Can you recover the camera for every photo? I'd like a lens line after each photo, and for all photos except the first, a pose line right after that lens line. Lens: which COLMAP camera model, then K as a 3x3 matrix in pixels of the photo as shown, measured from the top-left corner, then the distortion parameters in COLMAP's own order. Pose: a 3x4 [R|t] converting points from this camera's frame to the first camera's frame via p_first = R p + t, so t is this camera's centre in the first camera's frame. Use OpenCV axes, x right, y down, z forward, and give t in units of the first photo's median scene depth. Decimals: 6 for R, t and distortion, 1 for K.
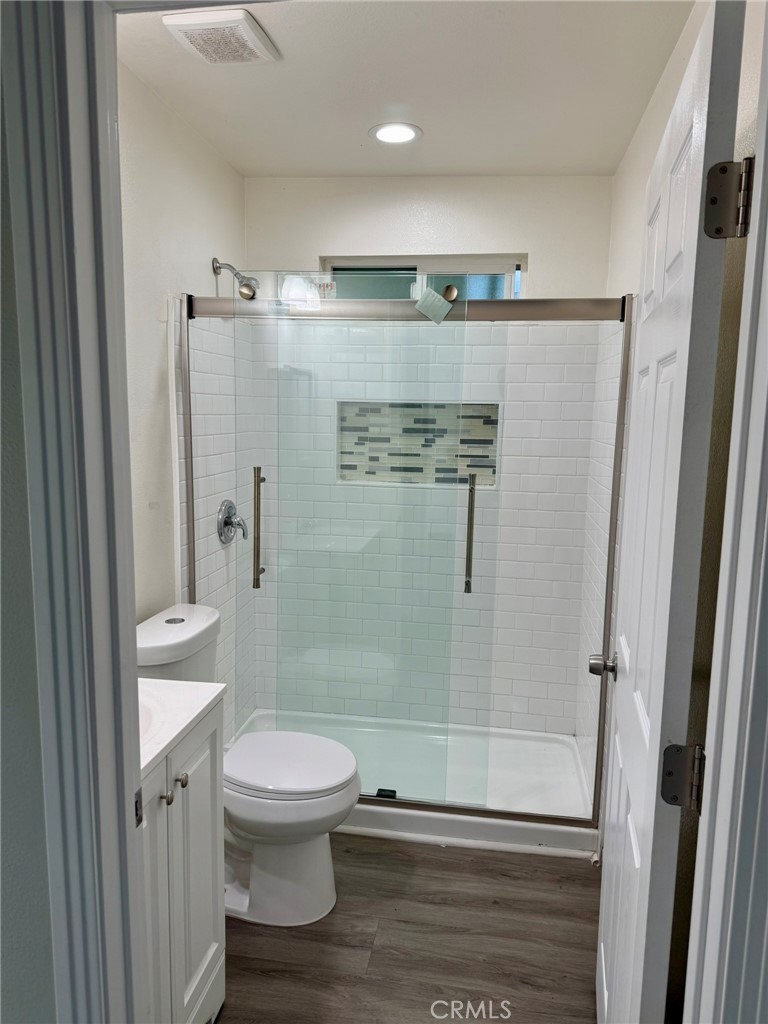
lens RADIAL K [[722.9, 0, 384.0], [0, 722.9, 512.0], [0, 0, 1]] dist [0.206186, -0.159233]
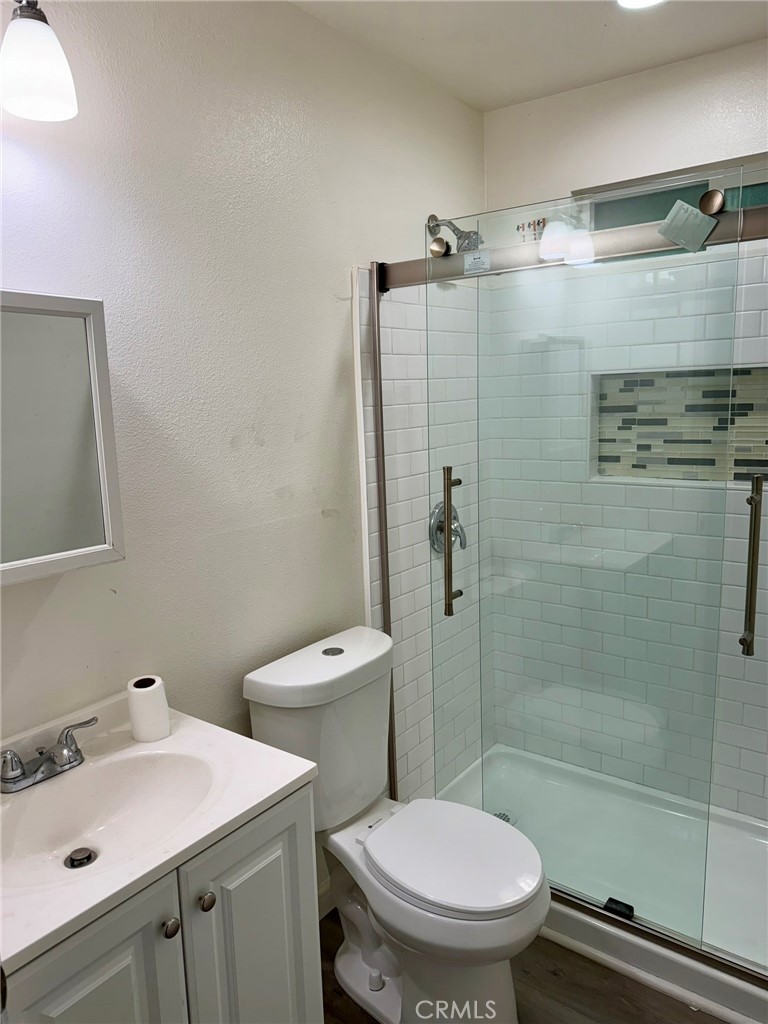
lens RADIAL K [[736.3, 0, 384.0], [0, 736.3, 512.0], [0, 0, 1]] dist [0.108158, -0.076641]
pose [[0.885574, 0.028482, -0.463625, 0.109738], [-0.014035, 0.999303, 0.034582, -0.030220], [0.464287, -0.024118, 0.885356, 0.190910]]
